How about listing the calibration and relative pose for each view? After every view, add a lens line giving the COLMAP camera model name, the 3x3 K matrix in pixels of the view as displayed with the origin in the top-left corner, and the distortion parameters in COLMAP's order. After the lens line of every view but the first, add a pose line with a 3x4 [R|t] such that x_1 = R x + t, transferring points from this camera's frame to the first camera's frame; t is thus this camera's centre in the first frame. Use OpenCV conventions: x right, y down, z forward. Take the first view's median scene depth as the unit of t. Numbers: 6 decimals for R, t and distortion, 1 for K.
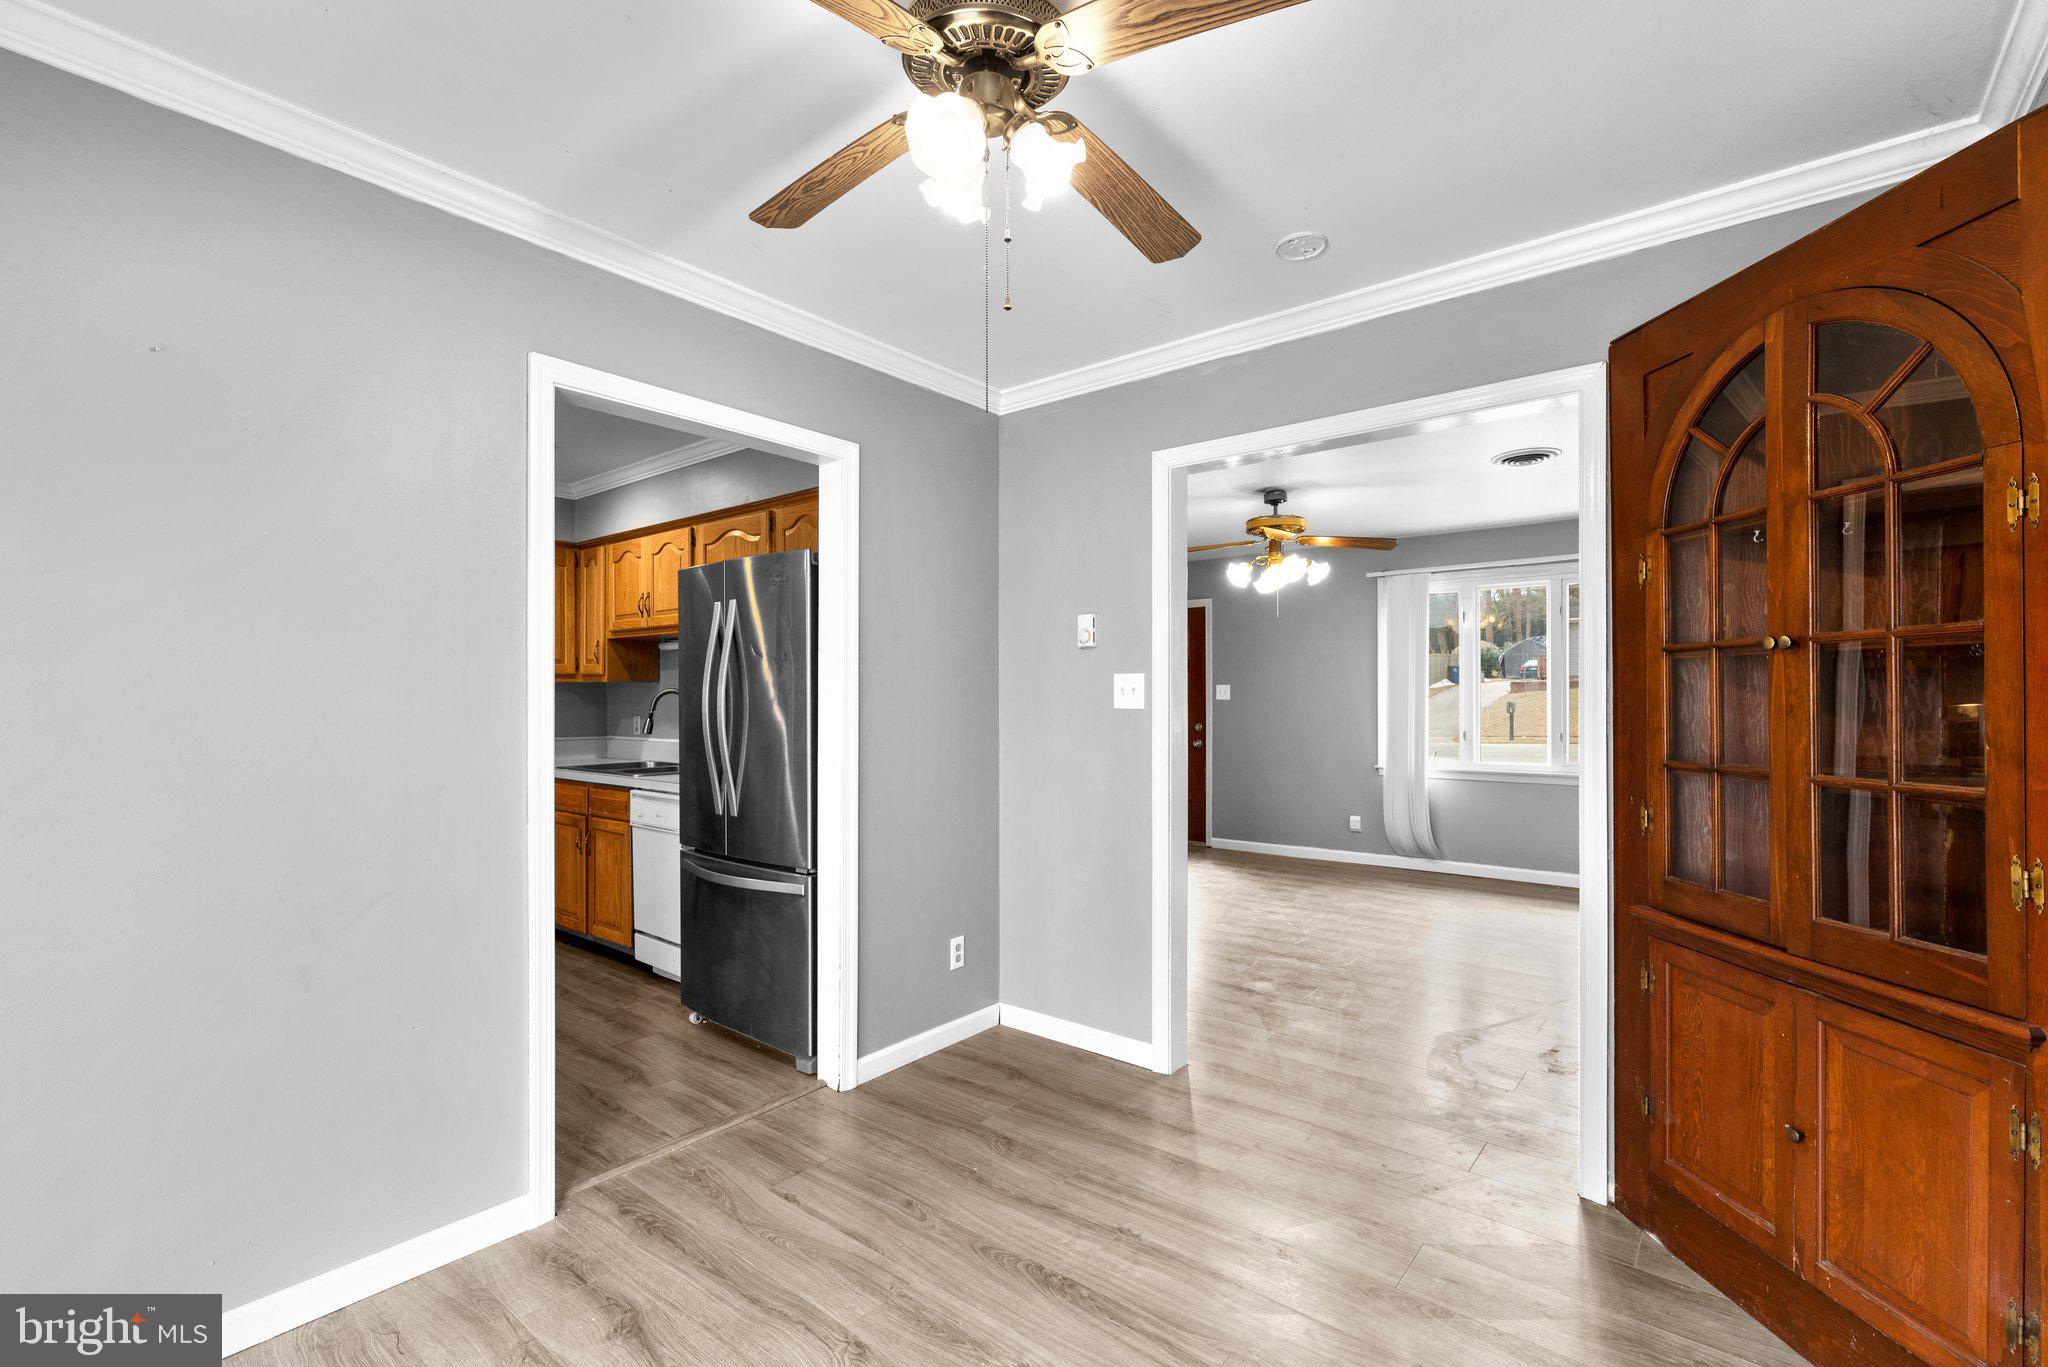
lens RADIAL K [[905.4, 0, 1034.3], [0, 905.4, 690.3], [0, 0, 1]] dist [0.002854, -0.001569]
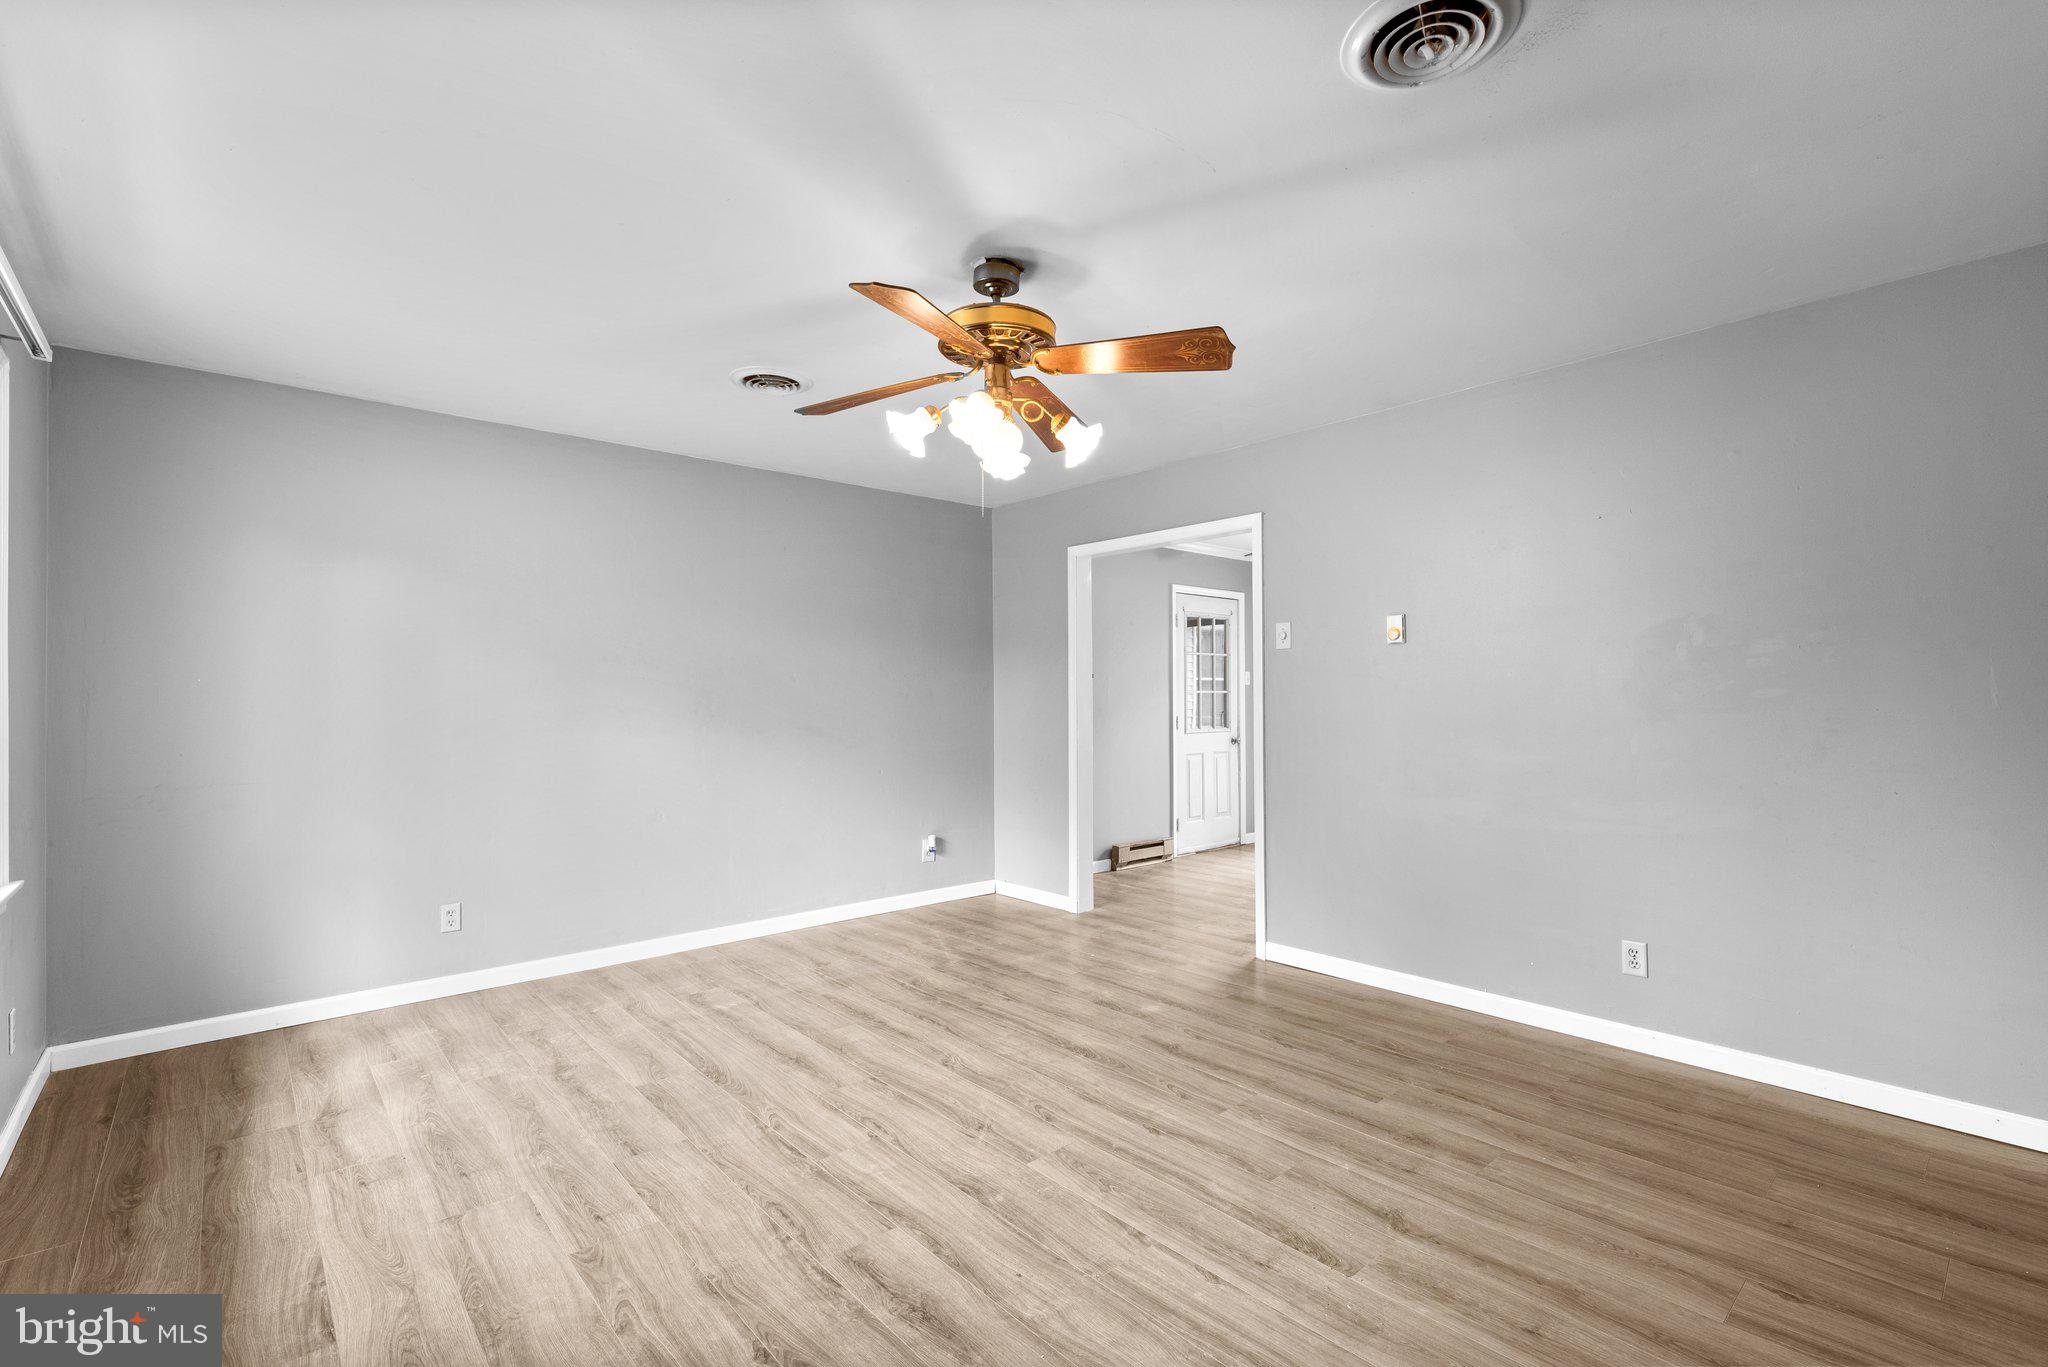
lens RADIAL K [[905.4, 0, 1020.8], [0, 905.4, 694.0], [0, 0, 1]] dist [0.002854, -0.001569]
pose [[-0.984265, 0.007409, 0.176542, 0.171326], [0.005290, 0.999908, -0.012466, 0.018439], [-0.176618, -0.011336, -0.984214, 1.508759]]
